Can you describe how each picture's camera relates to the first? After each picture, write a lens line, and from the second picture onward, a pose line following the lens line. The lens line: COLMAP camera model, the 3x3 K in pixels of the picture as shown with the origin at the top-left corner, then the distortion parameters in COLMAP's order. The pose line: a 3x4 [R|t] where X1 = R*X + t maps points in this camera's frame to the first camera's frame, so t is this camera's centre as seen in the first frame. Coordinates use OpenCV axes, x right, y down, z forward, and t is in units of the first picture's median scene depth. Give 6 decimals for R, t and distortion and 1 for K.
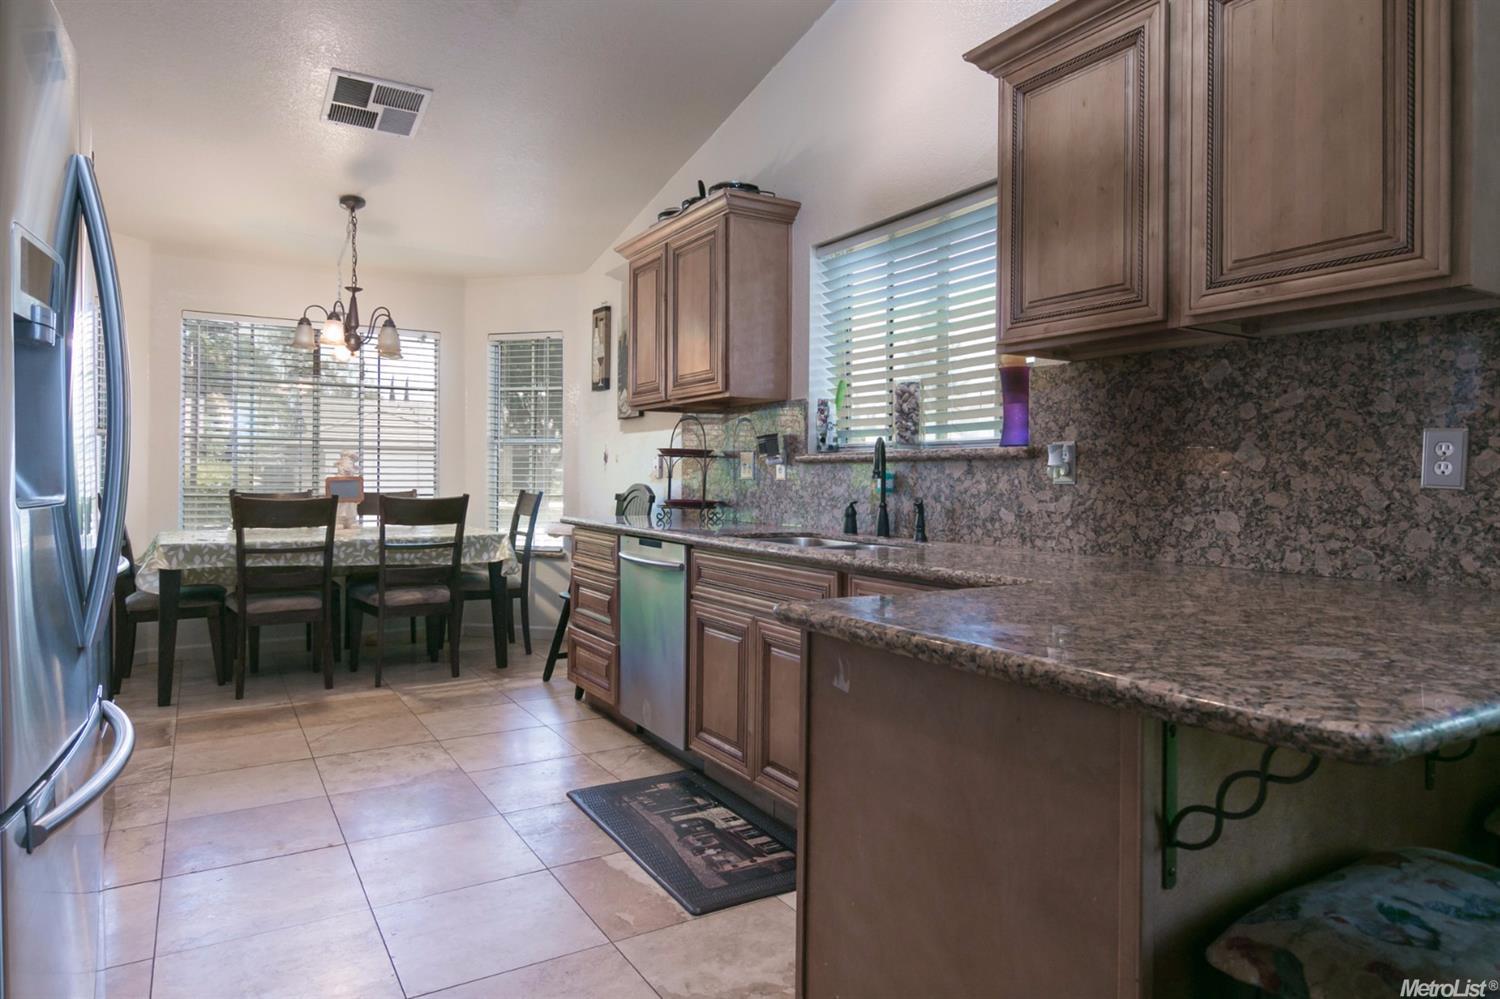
lens RADIAL K [[897.2, 0, 750.2], [0, 897.2, 476.6], [0, 0, 1]] dist [0.001243, -0.000431]
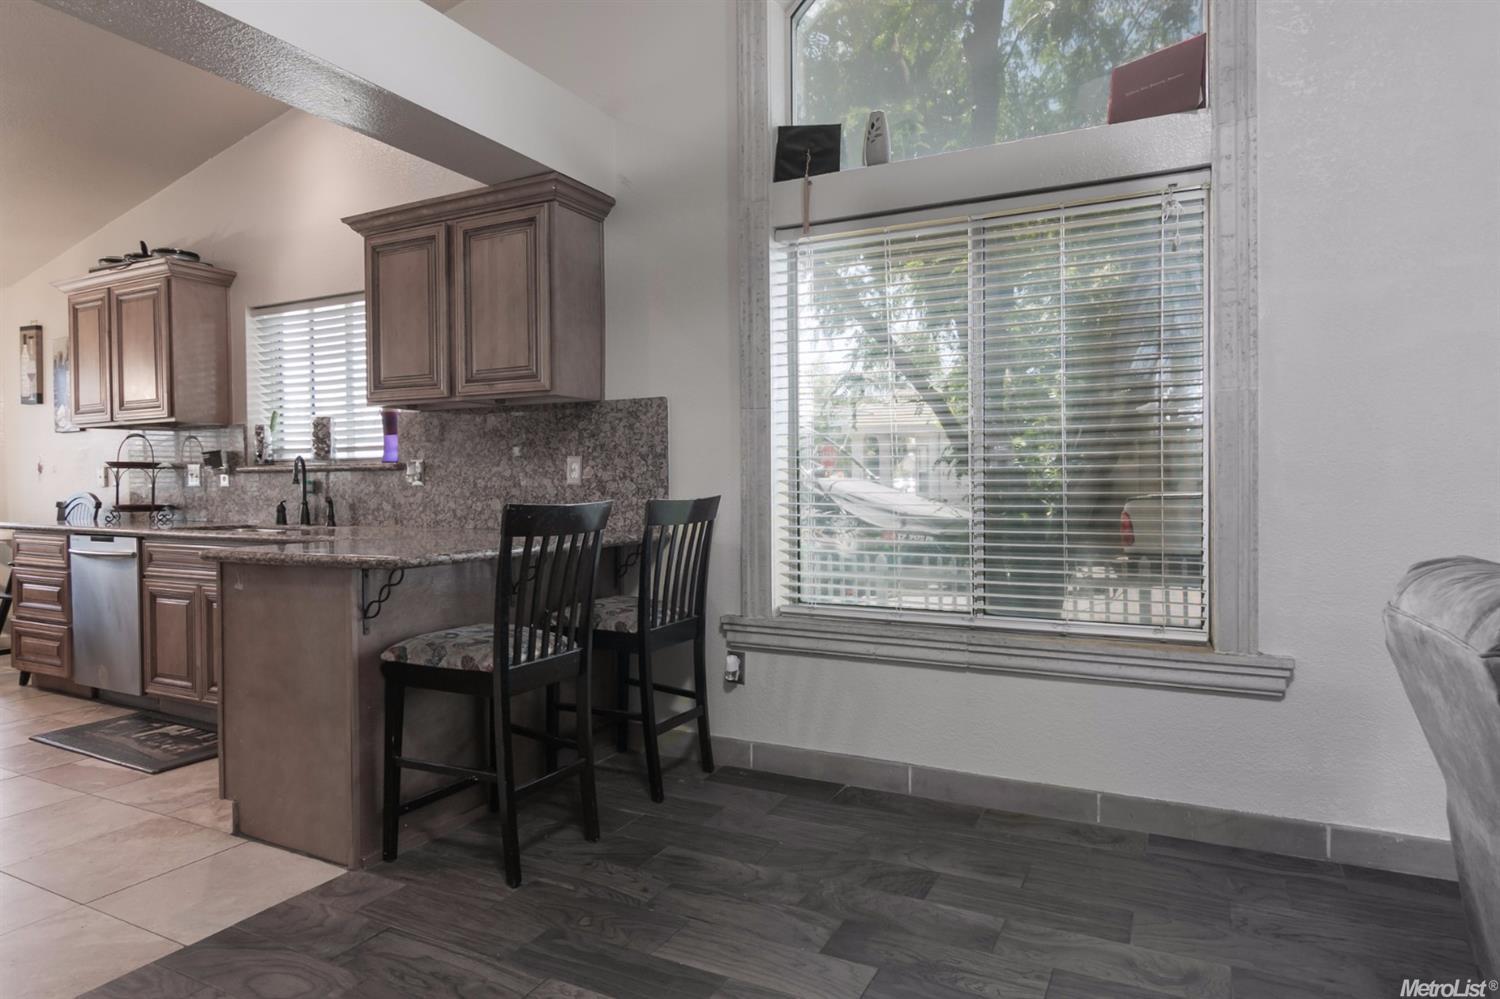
lens RADIAL K [[871.1, 0, 750.0], [0, 871.1, 499.5], [0, 0, 1]] dist [-0.002667, -0.002630]
pose [[0.852209, -0.023808, 0.522660, 0.028297], [0.012893, 0.999616, 0.024511, 0.001975], [-0.523043, -0.014150, 0.852189, -0.549097]]
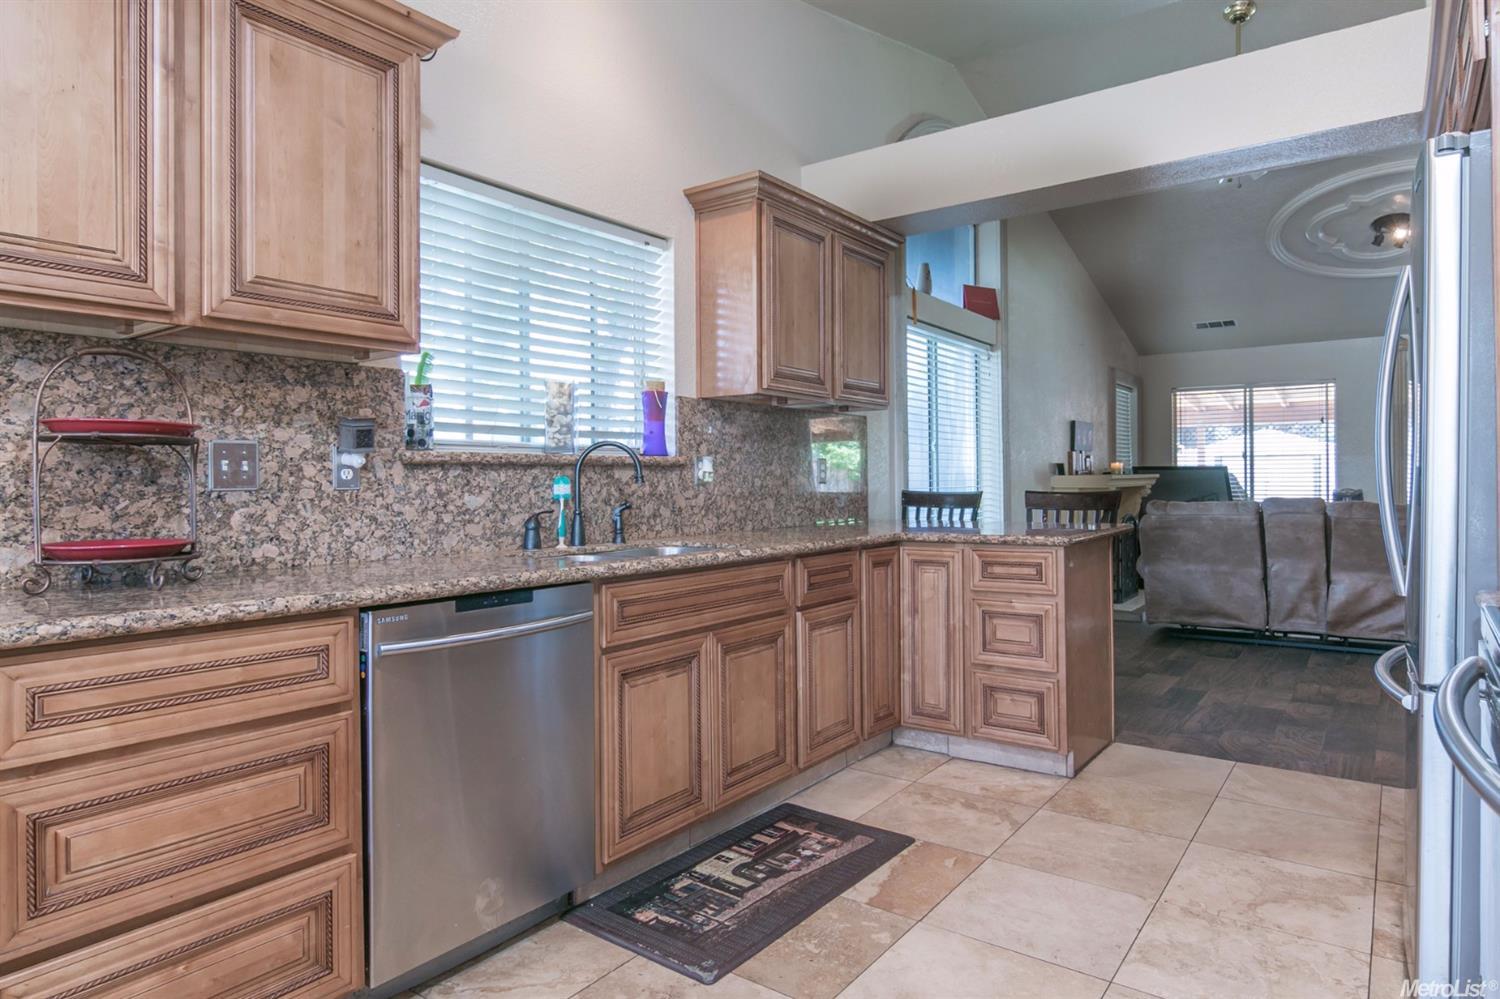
lens RADIAL K [[884.4, 0, 749.6], [0, 884.4, 486.0], [0, 0, 1]] dist [0.000549, -0.000053]
pose [[-0.377398, -0.010367, 0.925993, -0.773097], [0.005080, 0.999899, 0.013265, -0.006672], [-0.926037, 0.009710, -0.377308, 1.180771]]
